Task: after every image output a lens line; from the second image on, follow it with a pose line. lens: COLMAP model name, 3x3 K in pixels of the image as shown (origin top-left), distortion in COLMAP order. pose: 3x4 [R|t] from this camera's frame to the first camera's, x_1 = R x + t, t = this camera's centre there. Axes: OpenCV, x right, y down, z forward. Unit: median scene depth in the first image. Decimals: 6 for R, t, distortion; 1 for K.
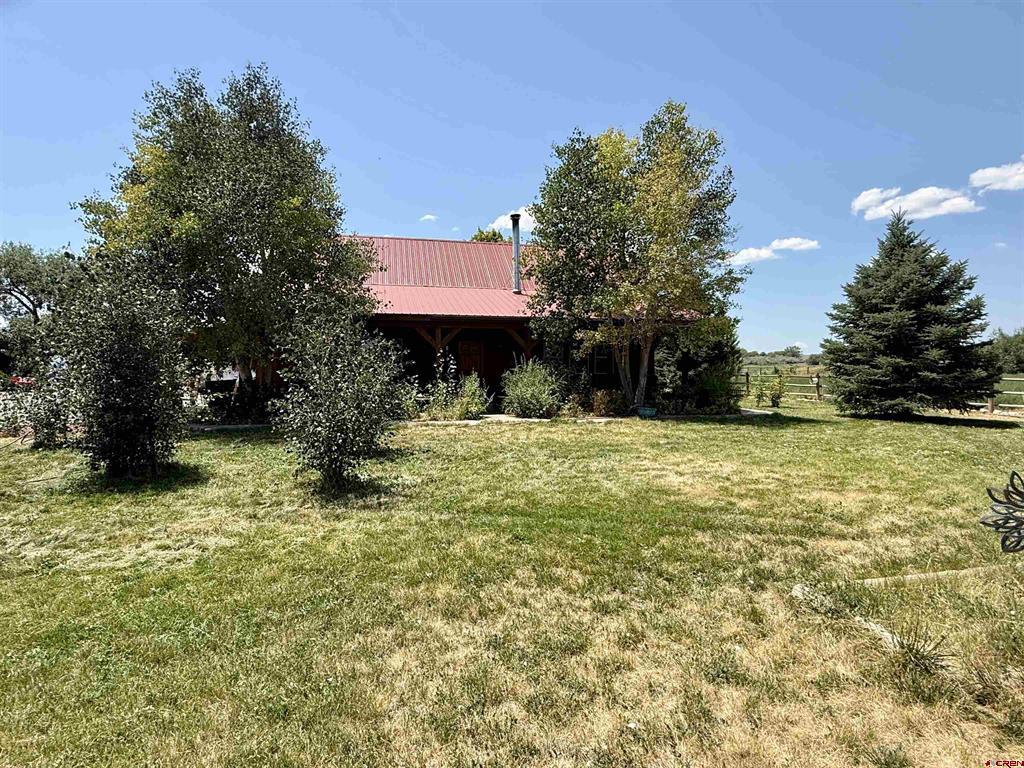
lens RADIAL K [[563.7, 0, 510.3], [0, 563.7, 384.0], [0, 0, 1]] dist [0.004354, -0.000529]
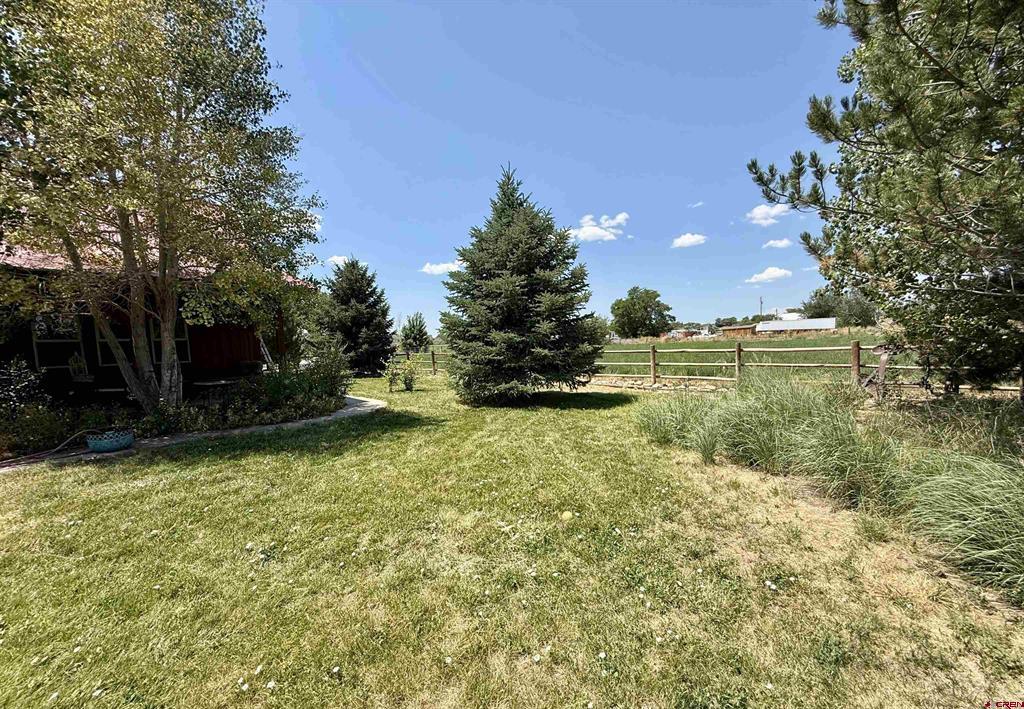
lens RADIAL K [[406.5, 0, 518.5], [0, 406.5, 388.8], [0, 0, 1]] dist [-0.000380, -0.000007]
pose [[0.843108, -0.083691, 0.531191, 0.354956], [0.045618, 0.995385, 0.084422, -0.012716], [-0.535805, -0.046945, 0.843036, 0.463805]]
